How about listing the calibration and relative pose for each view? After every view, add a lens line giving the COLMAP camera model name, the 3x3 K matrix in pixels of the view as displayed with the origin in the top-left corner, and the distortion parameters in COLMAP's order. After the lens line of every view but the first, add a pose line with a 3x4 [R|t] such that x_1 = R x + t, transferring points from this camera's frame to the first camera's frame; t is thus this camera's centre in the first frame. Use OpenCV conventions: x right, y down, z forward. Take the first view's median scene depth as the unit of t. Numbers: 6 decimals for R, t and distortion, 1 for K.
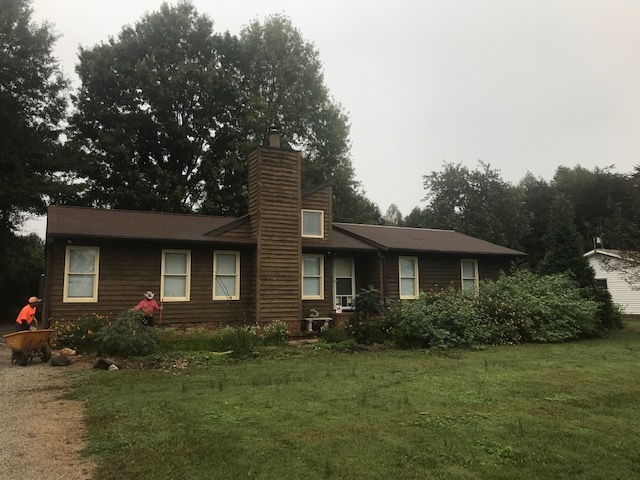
lens RADIAL K [[523.9, 0, 319.9], [0, 523.9, 239.2], [0, 0, 1]] dist [0.046719, -0.041957]
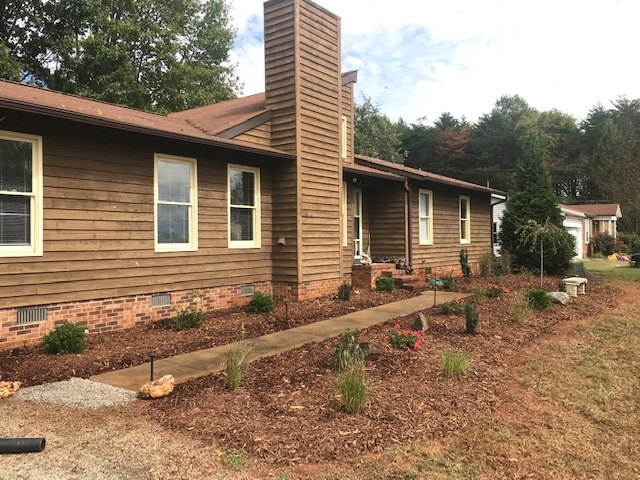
lens RADIAL K [[523.9, 0, 318.8], [0, 523.9, 238.1], [0, 0, 1]] dist [0.046719, -0.041957]
pose [[0.904199, 0.000812, 0.427110, -0.323058], [-0.046257, 0.994302, 0.096037, 0.038455], [-0.424599, -0.106593, 0.899085, 0.383960]]
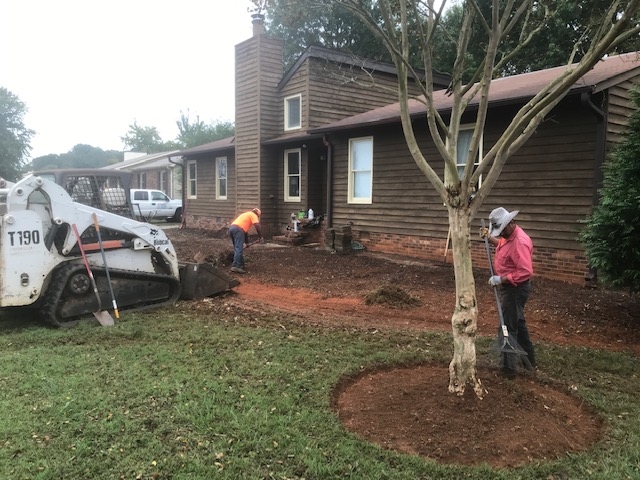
lens RADIAL K [[523.9, 0, 318.1], [0, 523.9, 242.9], [0, 0, 1]] dist [0.046719, -0.041957]
pose [[0.155136, 0.094753, -0.983338, 0.849484], [0.099430, 0.988837, 0.110970, 0.089052], [0.982877, -0.114989, 0.143983, 0.890975]]
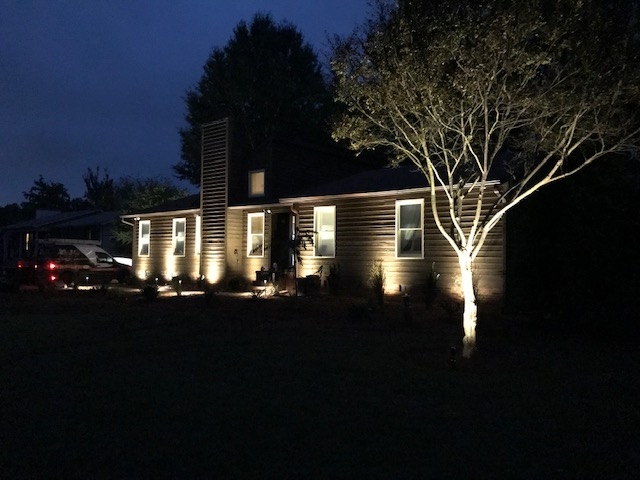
lens RADIAL K [[523.9, 0, 321.9], [0, 523.9, 250.6], [0, 0, 1]] dist [0.046719, -0.041957]
pose [[0.360540, -0.000102, -0.932744, 0.986270], [0.091699, 0.995160, 0.035337, 0.076395], [0.928225, -0.098272, 0.358804, 0.736388]]
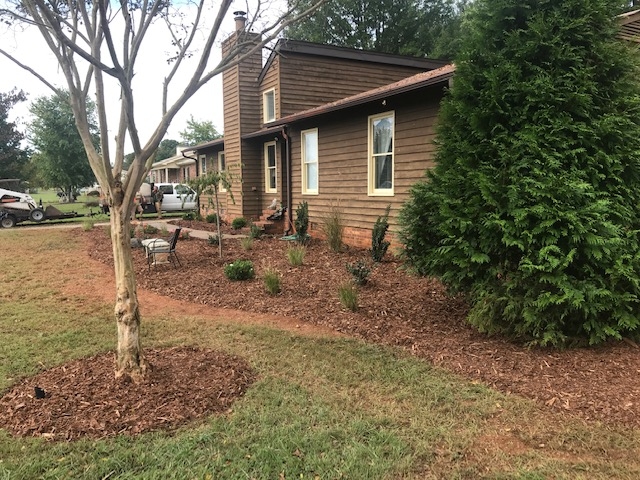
lens RADIAL K [[523.9, 0, 316.5], [0, 523.9, 240.5], [0, 0, 1]] dist [0.046719, -0.041957]
pose [[0.002511, 0.110254, -0.993900, 0.875697], [0.123341, 0.986280, 0.109720, 0.104216], [0.992361, -0.122864, -0.011123, 1.057509]]
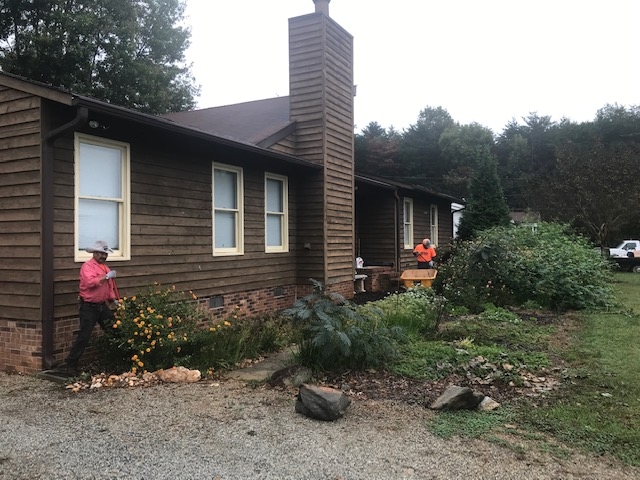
lens RADIAL K [[523.9, 0, 321.7], [0, 523.9, 244.6], [0, 0, 1]] dist [0.046719, -0.041957]
pose [[0.820796, 0.001443, 0.571220, -0.445423], [-0.066263, 0.993486, 0.092705, 0.039914], [-0.567366, -0.113942, 0.815545, 0.412225]]
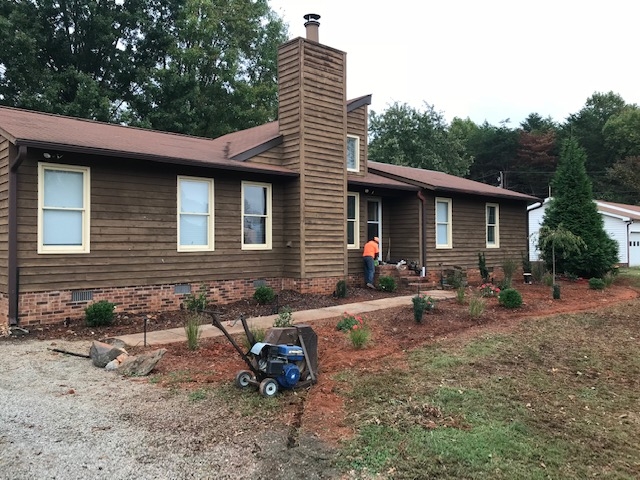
lens RADIAL K [[523.9, 0, 320.0], [0, 523.9, 242.6], [0, 0, 1]] dist [0.046719, -0.041957]
pose [[0.965720, 0.005704, 0.259524, -0.255637], [-0.033778, 0.994020, 0.103845, 0.024163], [-0.257379, -0.109051, 0.960137, 0.247271]]
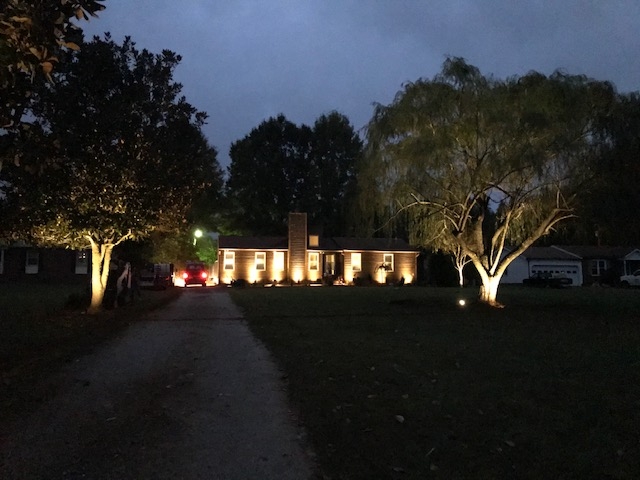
lens RADIAL K [[523.9, 0, 318.8], [0, 523.9, 241.7], [0, 0, 1]] dist [0.046719, -0.041957]
pose [[0.960357, -0.008372, -0.278647, 0.707278], [0.018978, 0.999193, 0.035387, -0.114332], [0.278126, -0.039273, 0.959741, -1.402133]]
